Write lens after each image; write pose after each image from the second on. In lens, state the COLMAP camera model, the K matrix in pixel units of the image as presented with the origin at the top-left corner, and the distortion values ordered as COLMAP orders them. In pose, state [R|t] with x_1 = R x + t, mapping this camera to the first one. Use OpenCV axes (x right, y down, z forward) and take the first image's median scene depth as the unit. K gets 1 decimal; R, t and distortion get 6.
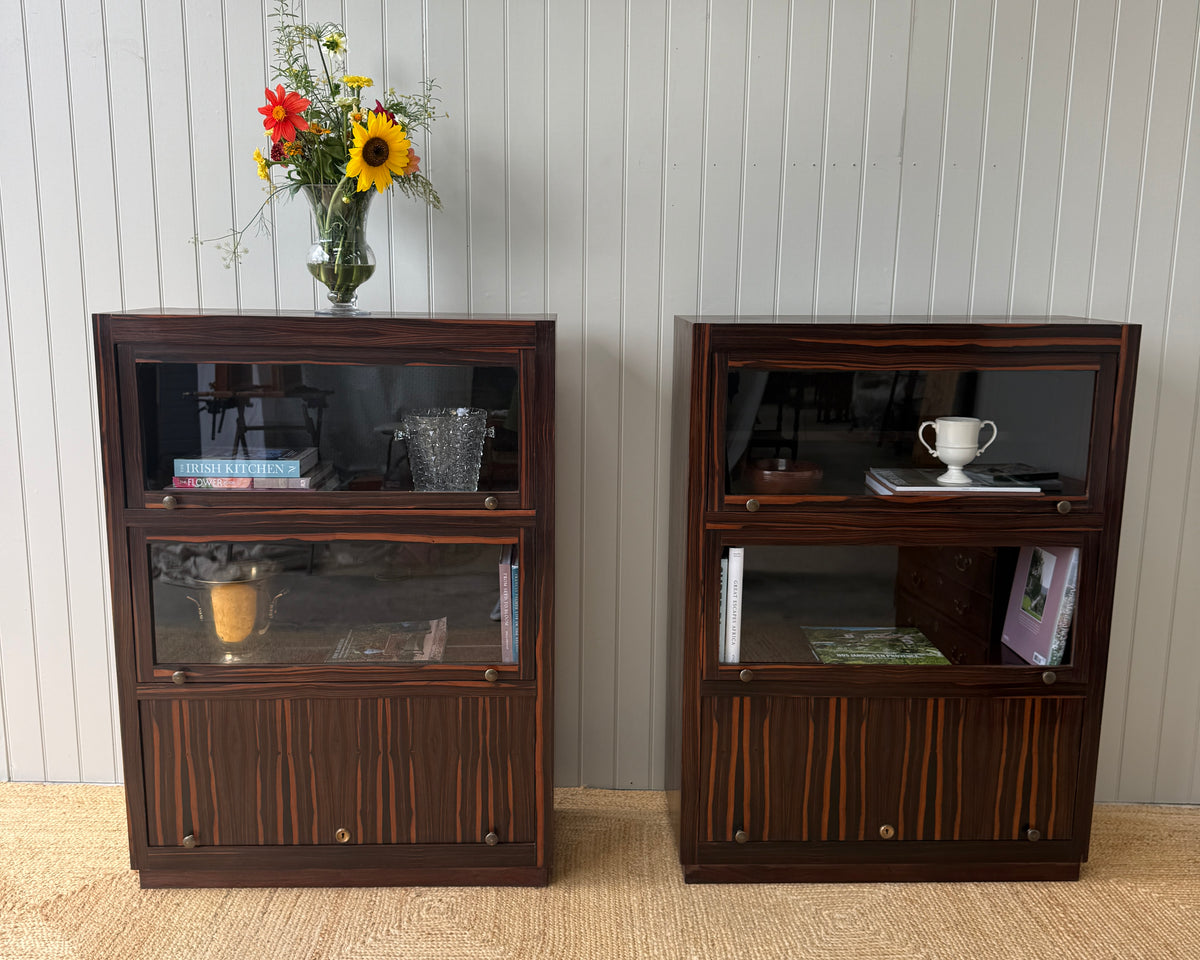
lens RADIAL K [[1110.9, 0, 601.2], [0, 1110.9, 479.8], [0, 0, 1]] dist [0.181338, -0.381080]
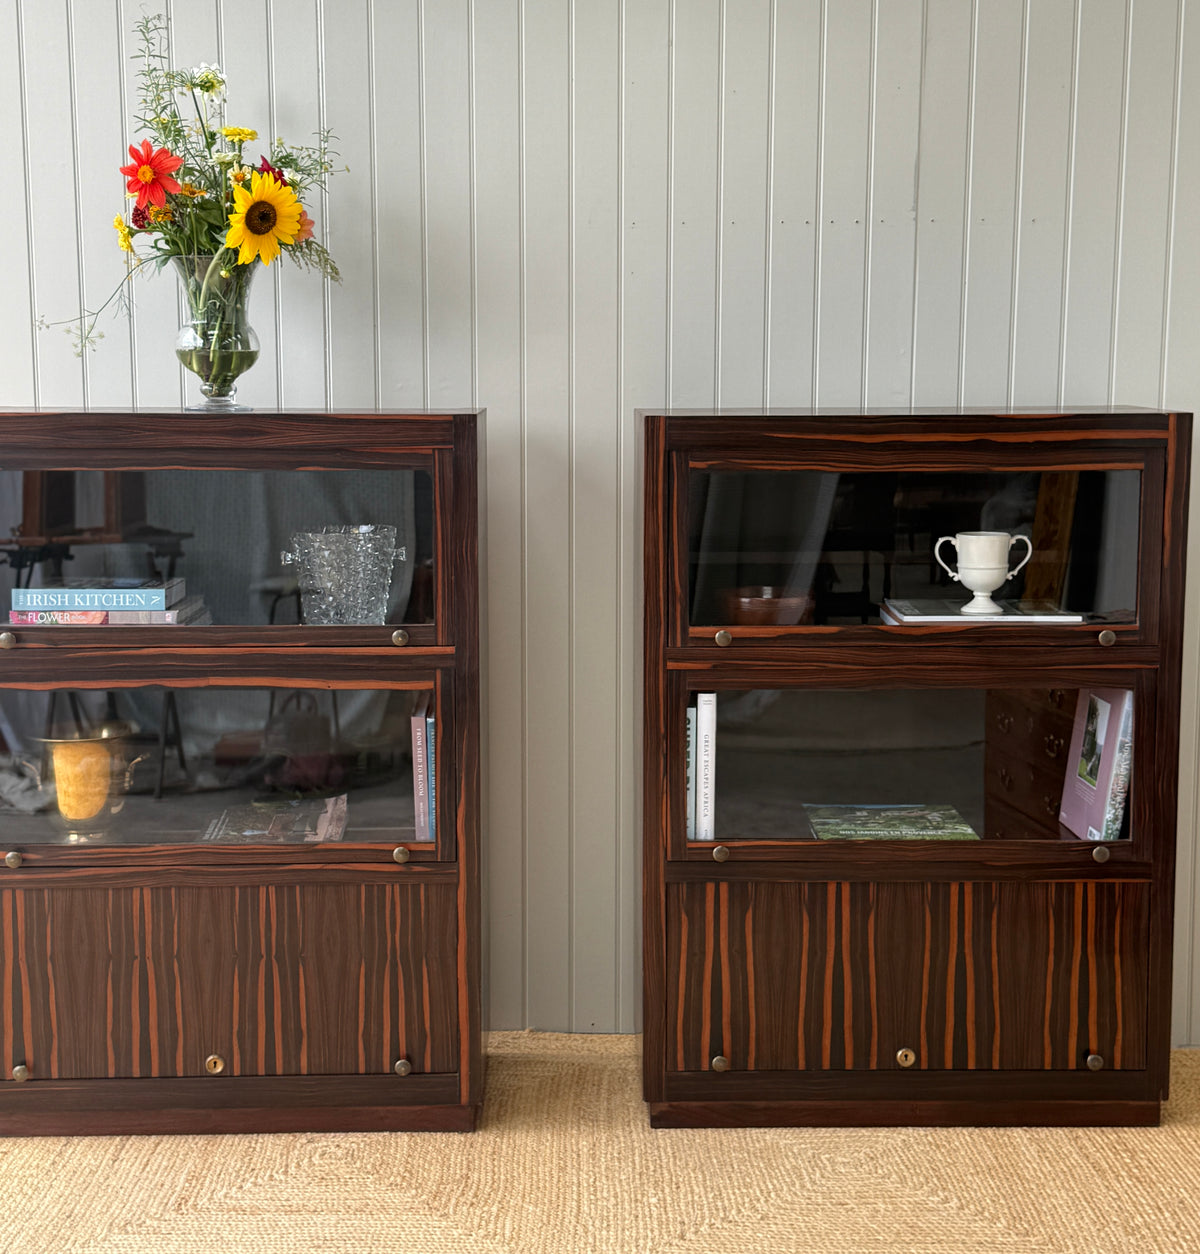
lens RADIAL K [[1871.3, 0, 601.4], [0, 1871.3, 578.9], [0, 0, 1]] dist [0.220245, -0.531259]
pose [[0.999857, -0.009739, -0.013849, 0.064670], [0.008775, 0.997643, -0.068052, 0.069636], [0.014479, 0.067921, 0.997586, -0.352486]]
